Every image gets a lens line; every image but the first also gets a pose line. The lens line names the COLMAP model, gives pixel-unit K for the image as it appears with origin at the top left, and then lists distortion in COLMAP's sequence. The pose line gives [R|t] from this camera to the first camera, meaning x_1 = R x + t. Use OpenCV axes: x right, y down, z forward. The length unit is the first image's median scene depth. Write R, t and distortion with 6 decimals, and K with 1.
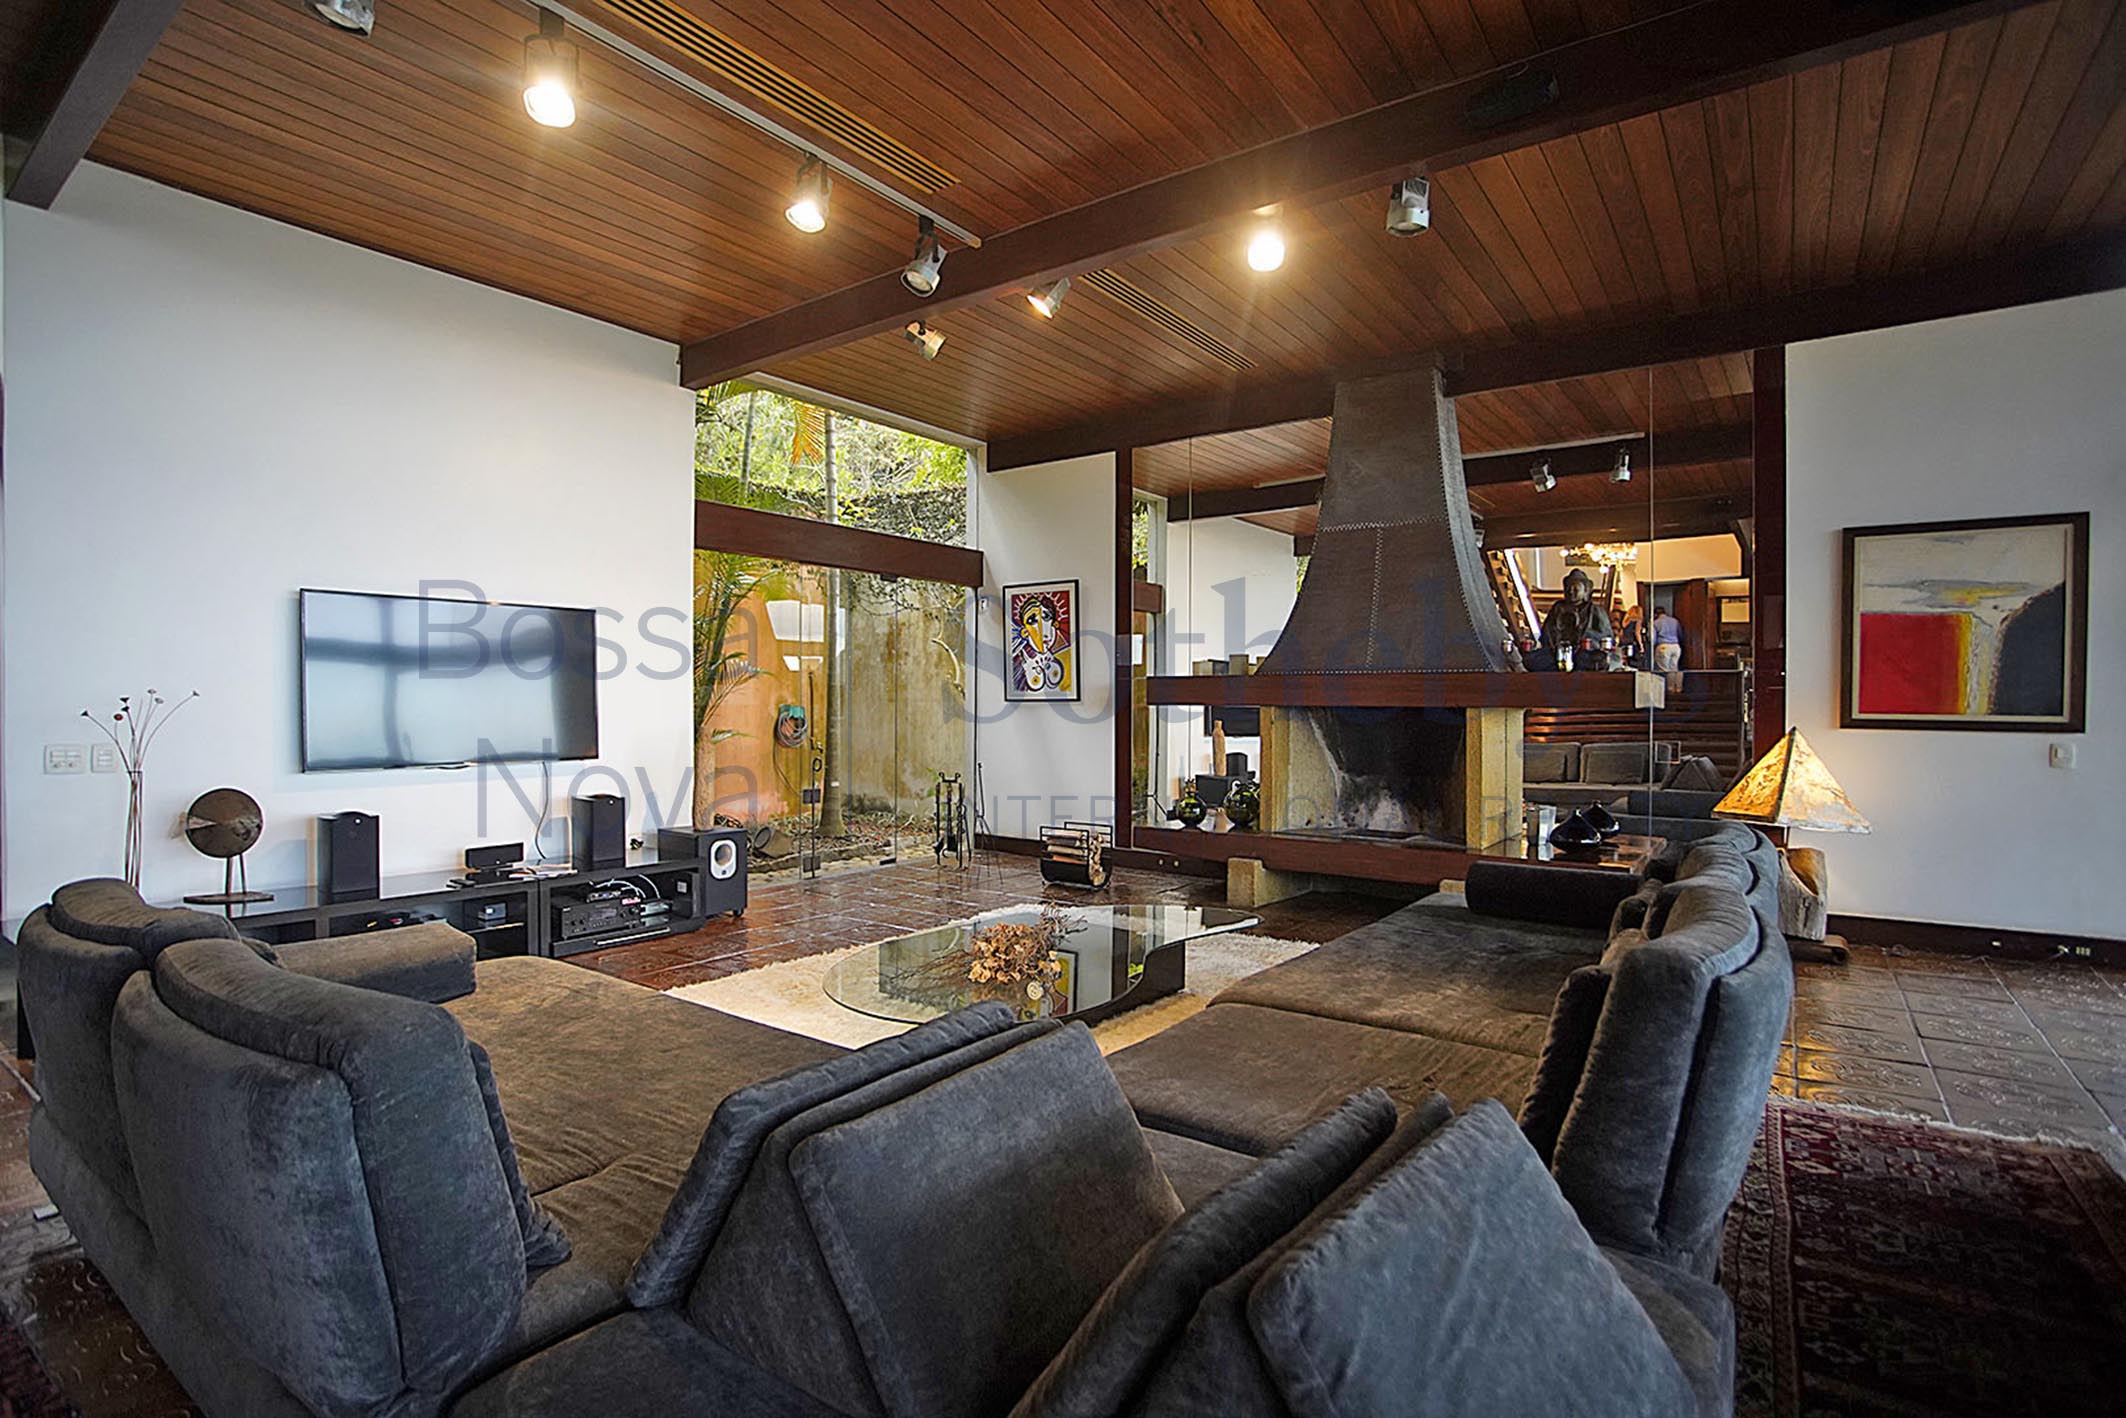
lens RADIAL K [[1053.4, 0, 1063.0], [0, 1053.4, 709.0], [0, 0, 1]] dist [-0.082804, 0.033805]
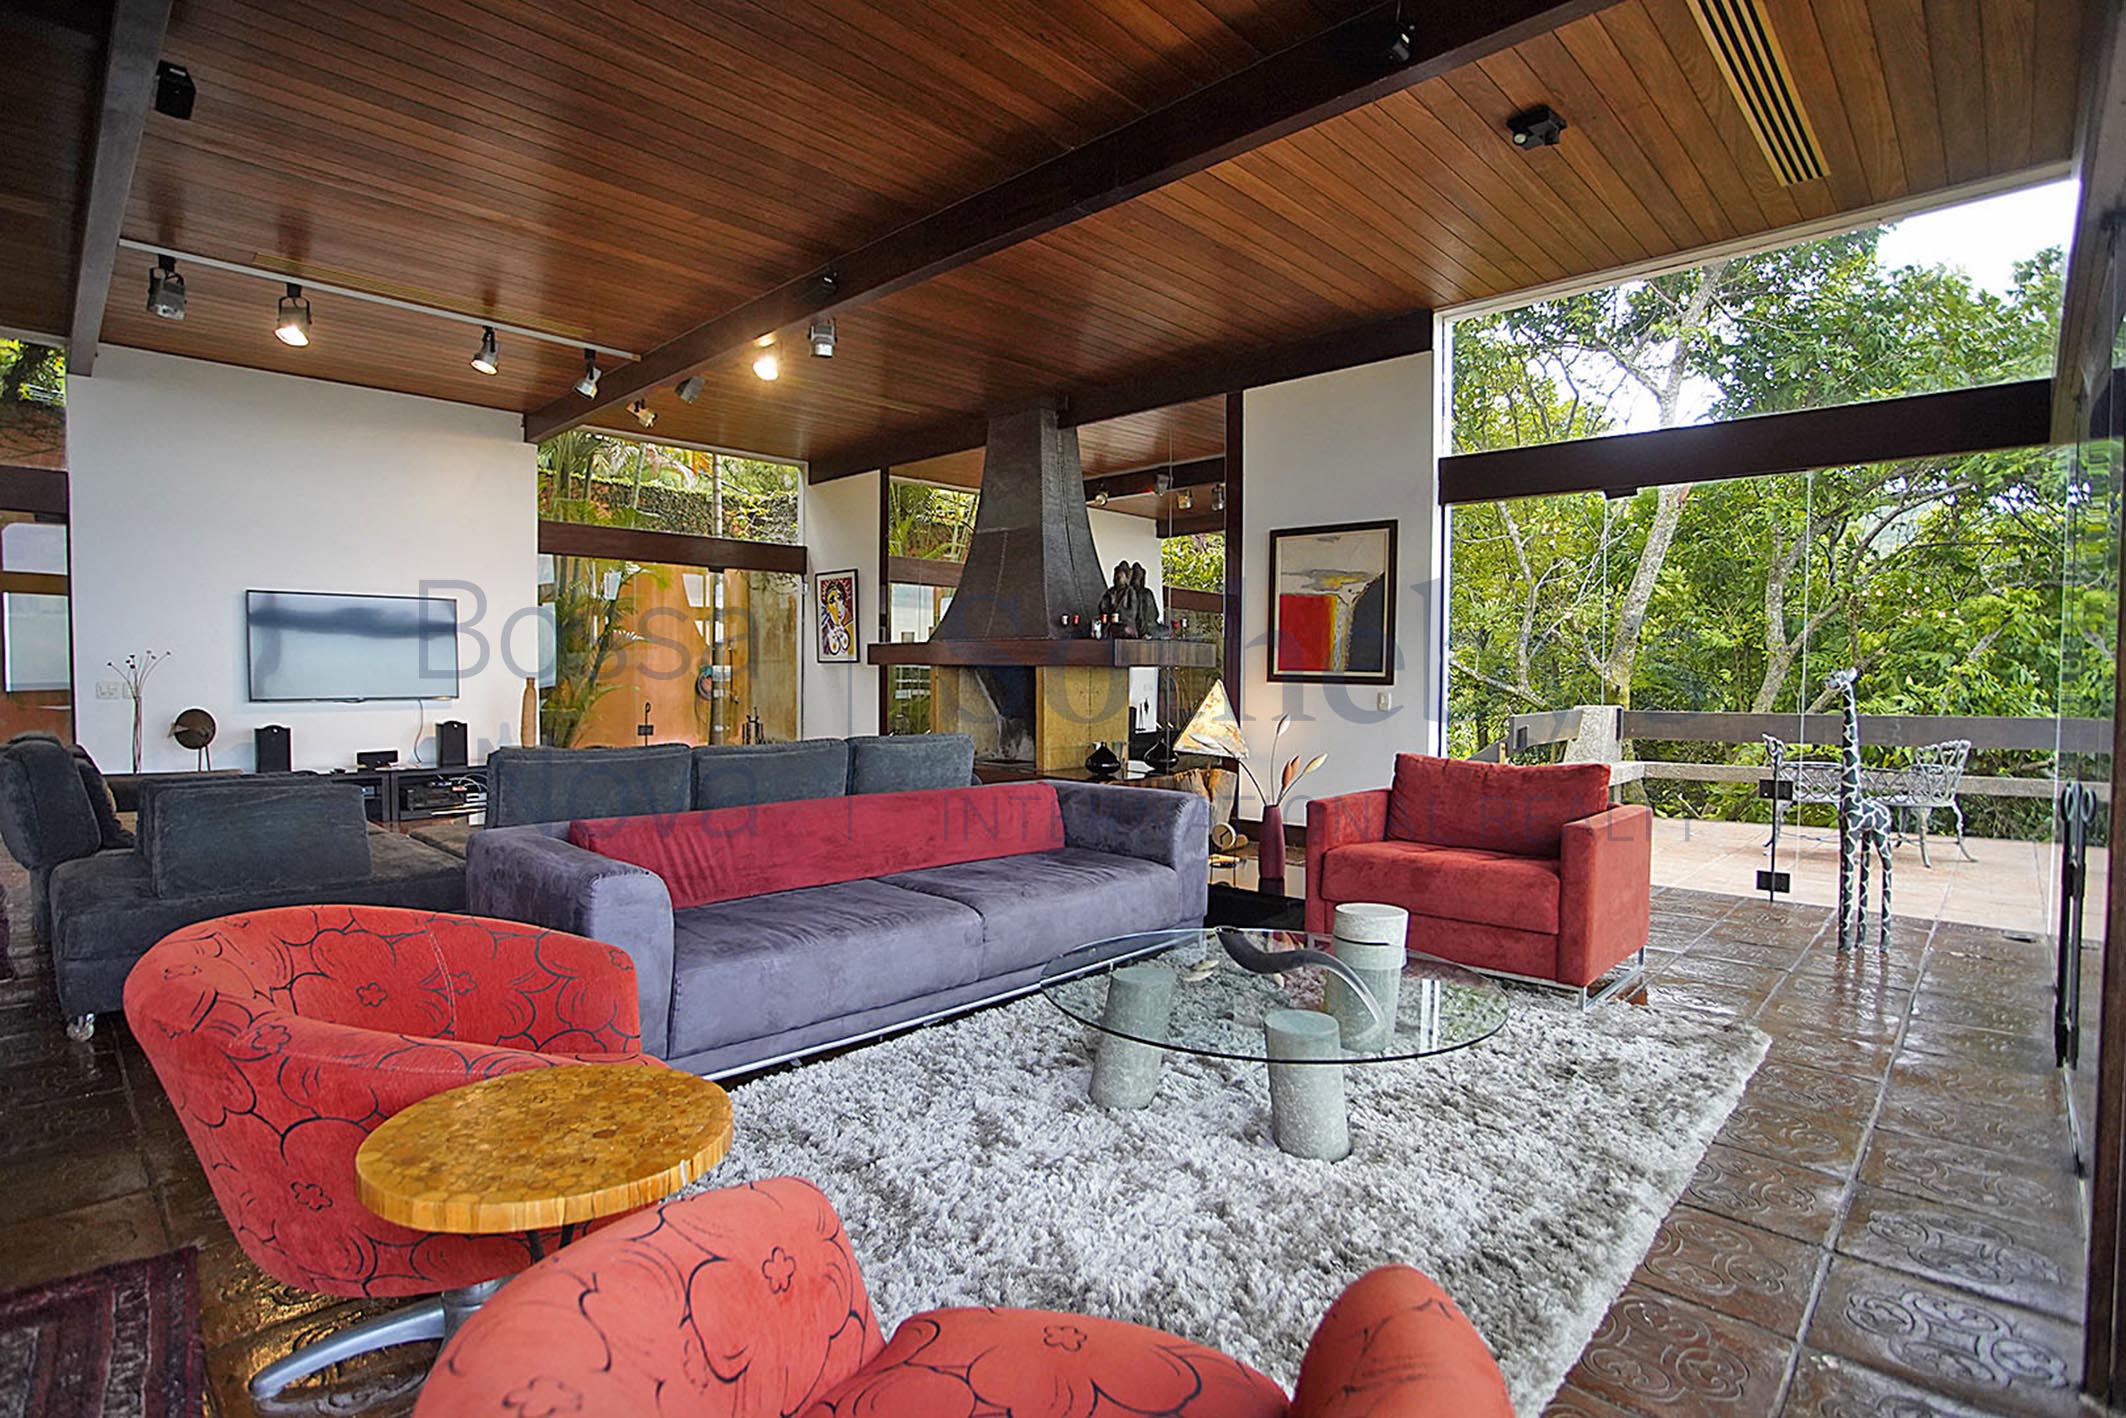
lens RADIAL K [[1053.4, 0, 1063.0], [0, 1053.4, 709.0], [0, 0, 1]] dist [-0.082804, 0.033805]
pose [[0.990493, 0.009906, -0.137203, 0.651531], [-0.005728, 0.999509, 0.030816, 0.012881], [0.137441, -0.029737, 0.990063, -0.372695]]
